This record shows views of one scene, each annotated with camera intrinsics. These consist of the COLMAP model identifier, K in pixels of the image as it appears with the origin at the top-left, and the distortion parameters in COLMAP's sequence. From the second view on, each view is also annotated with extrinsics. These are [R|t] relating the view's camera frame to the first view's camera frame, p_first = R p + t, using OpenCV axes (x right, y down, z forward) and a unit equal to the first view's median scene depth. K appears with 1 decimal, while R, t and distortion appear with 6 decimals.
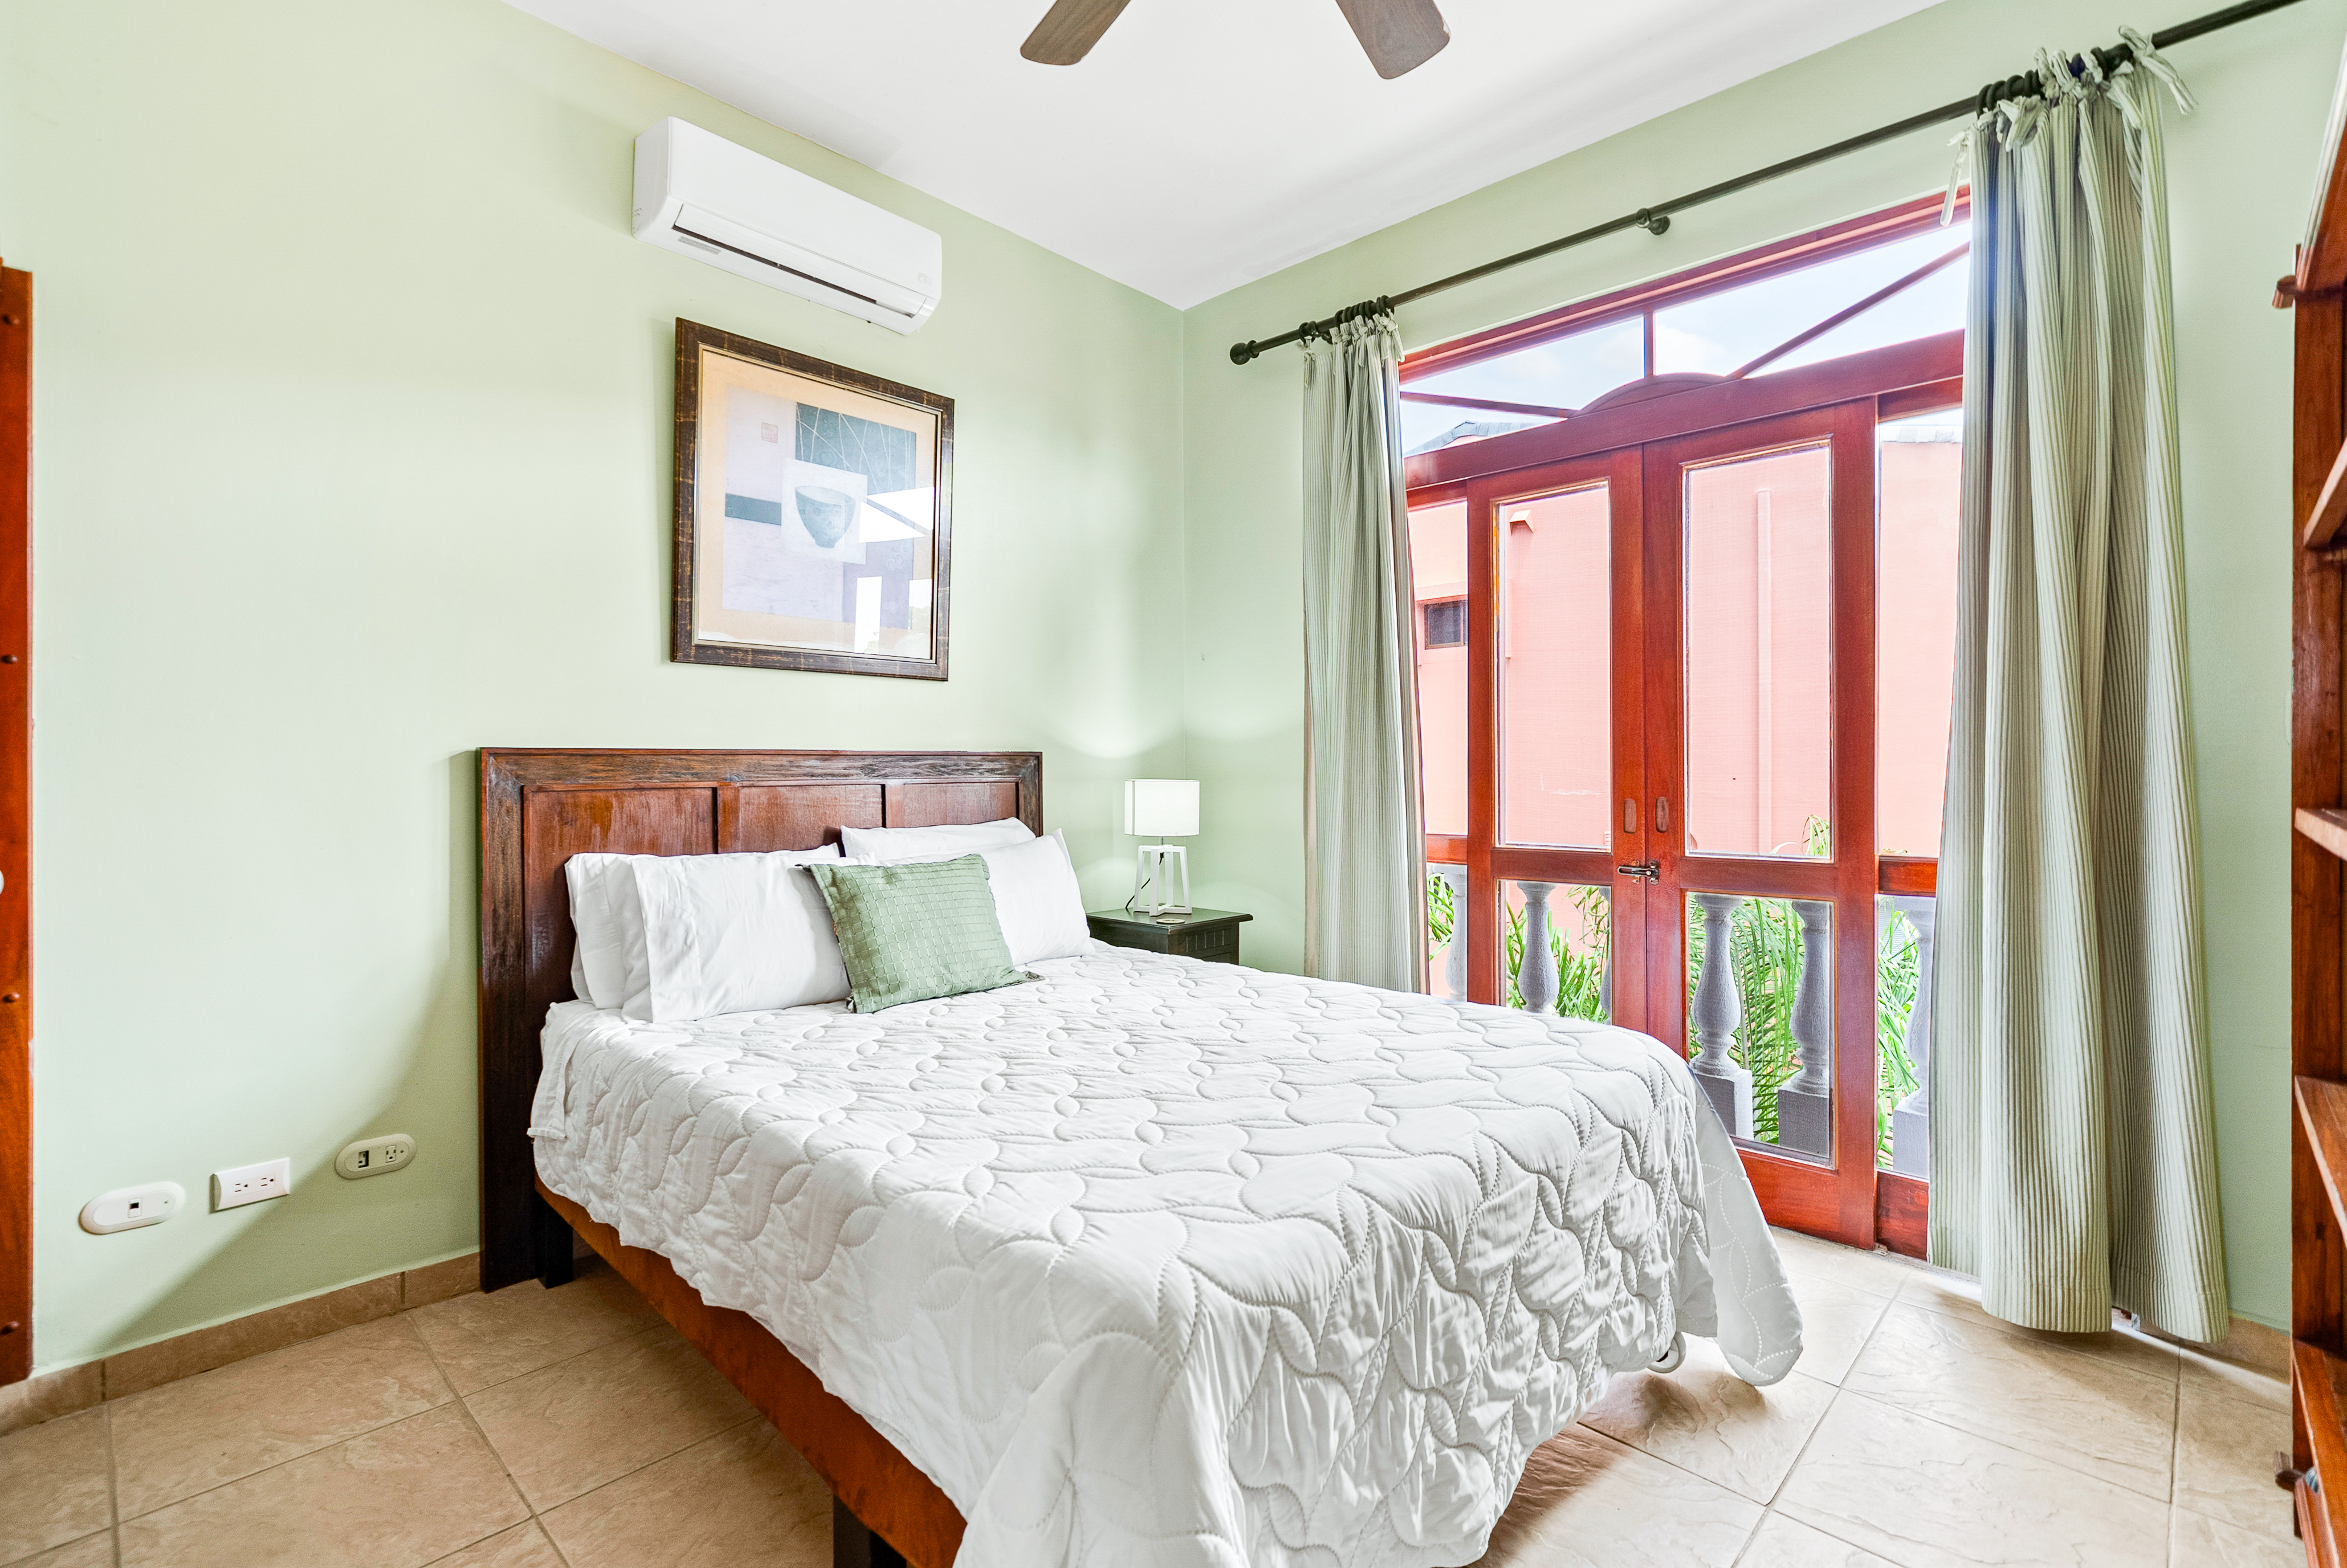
lens RADIAL K [[1055.1, 0, 1160.5], [0, 1055.1, 768.5], [0, 0, 1]] dist [0.002305, -0.000019]
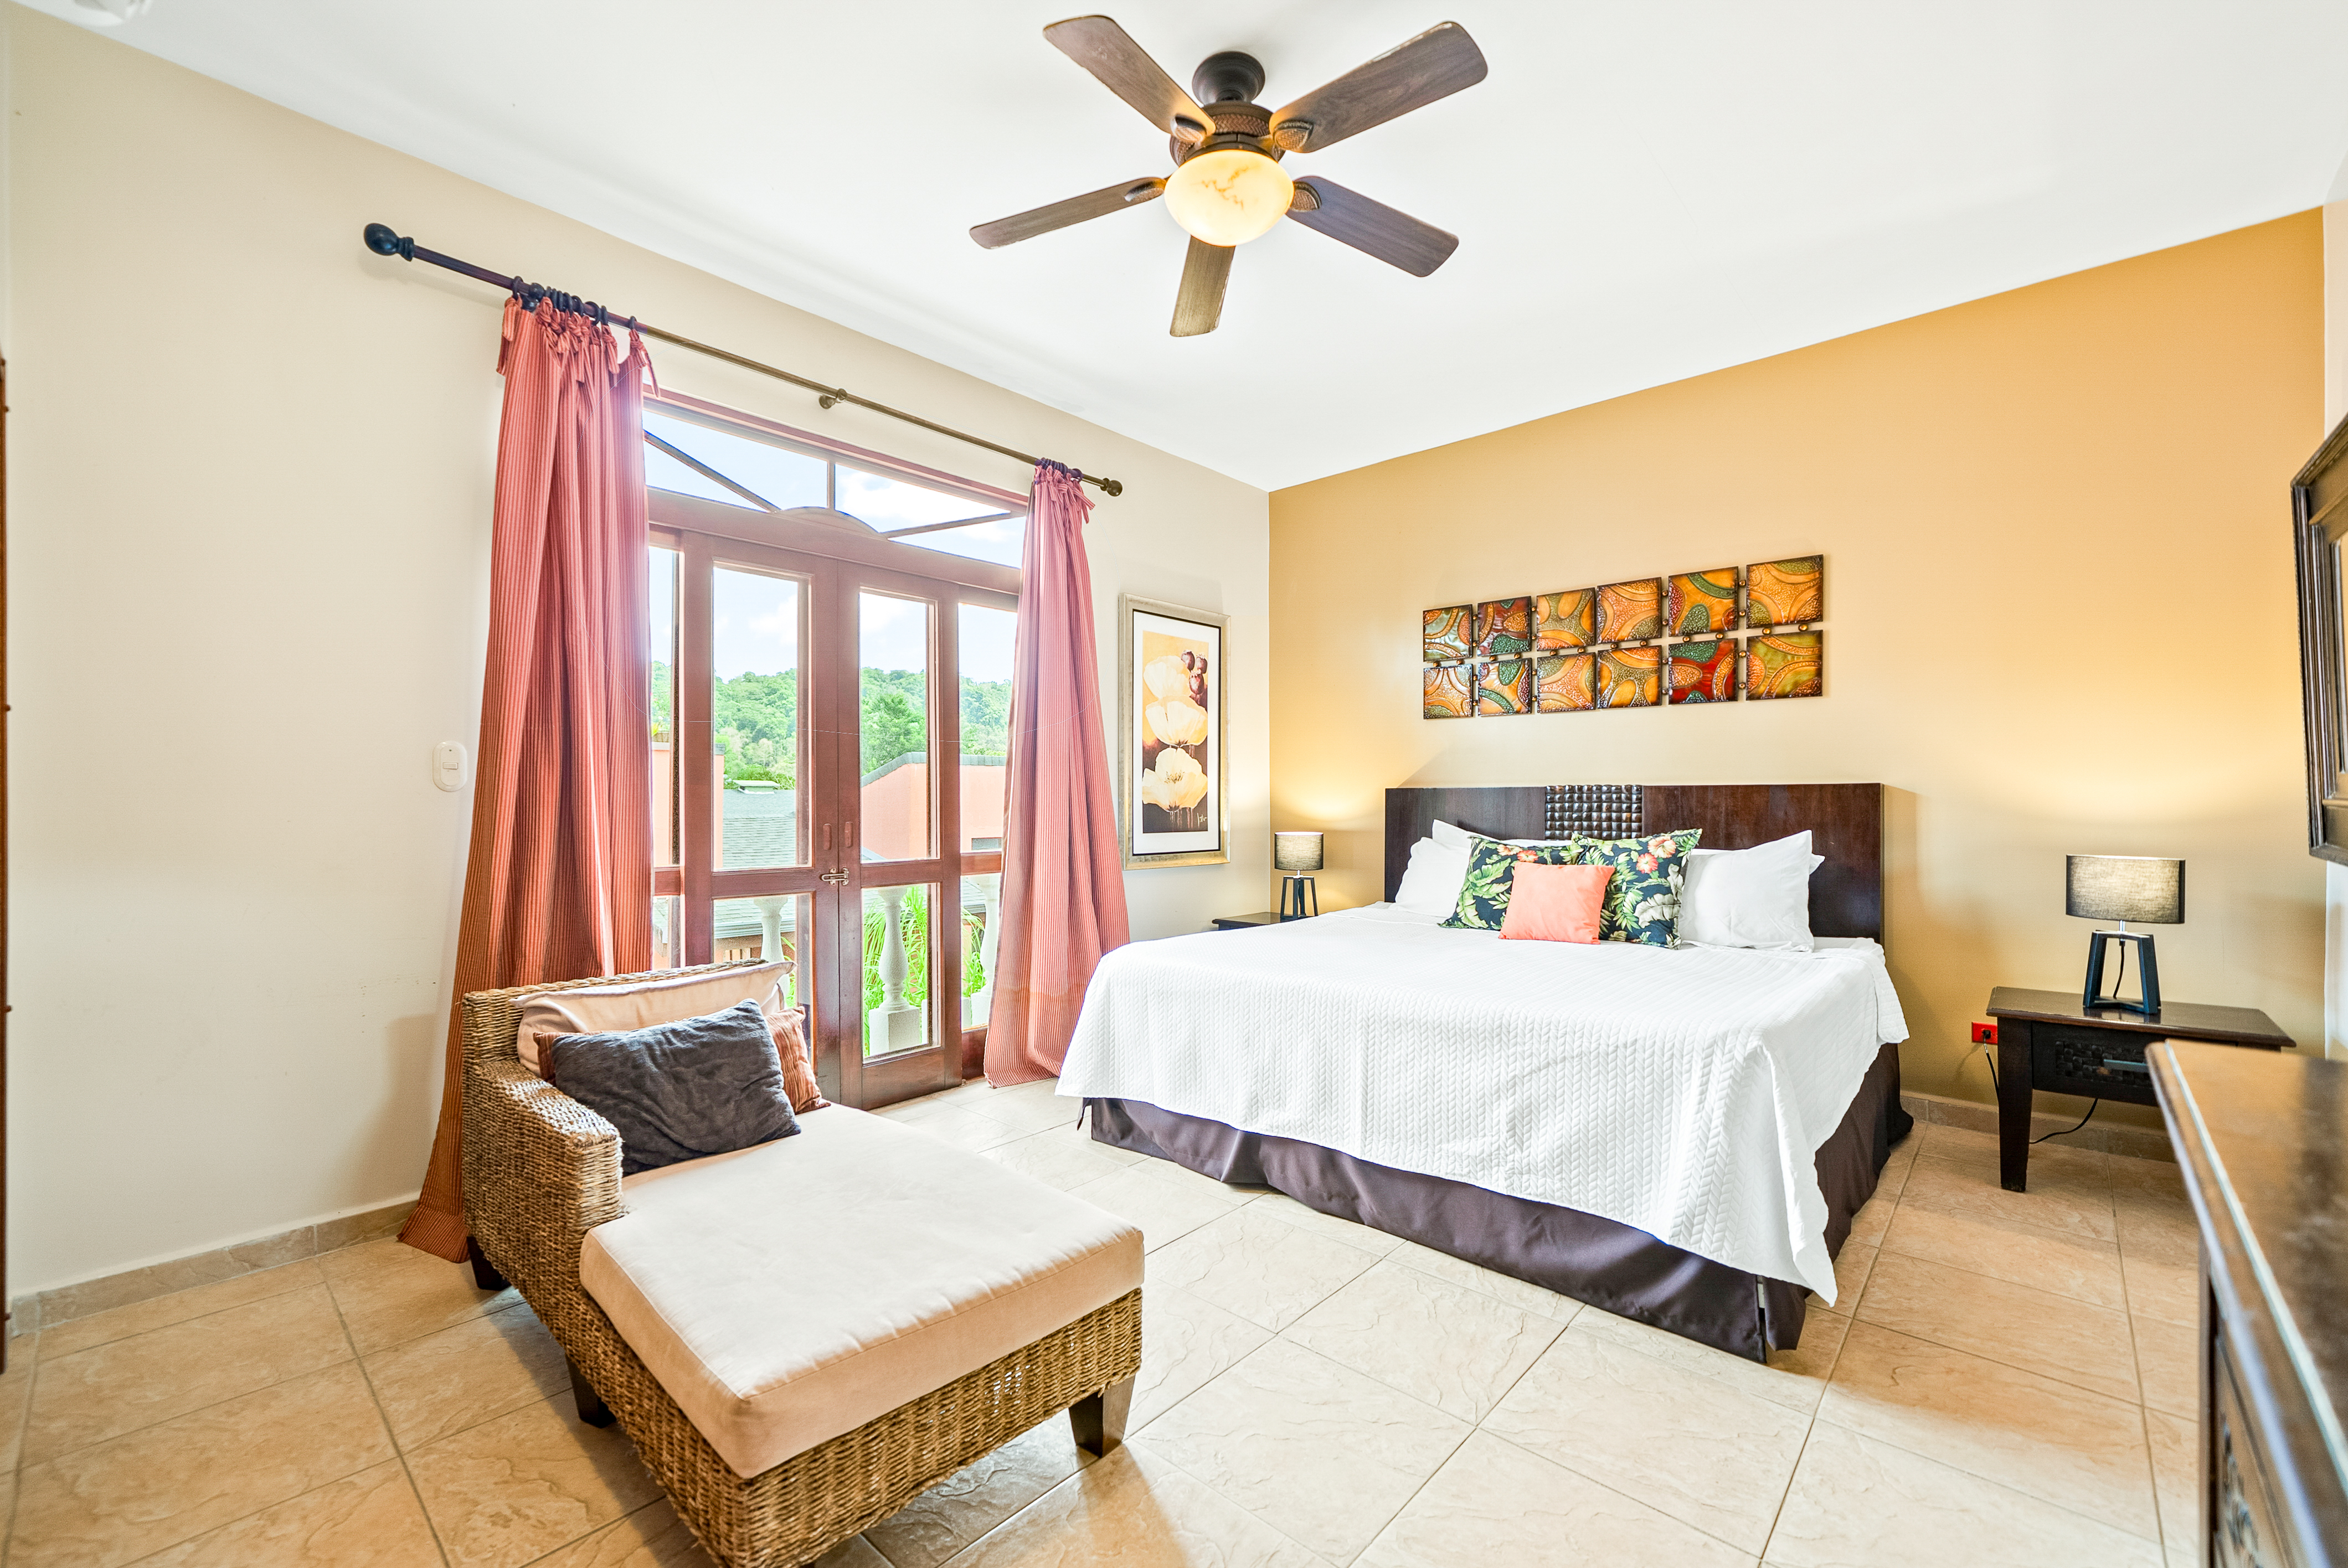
lens RADIAL K [[949.5, 0, 1170.5], [0, 949.5, 795.0], [0, 0, 1]] dist [-0.002198, -0.000290]
pose [[-0.030775, 0.006728, 0.999504, -0.761080], [0.012487, 0.999902, -0.006346, 0.005718], [-0.999448, 0.012285, -0.030856, 0.605275]]
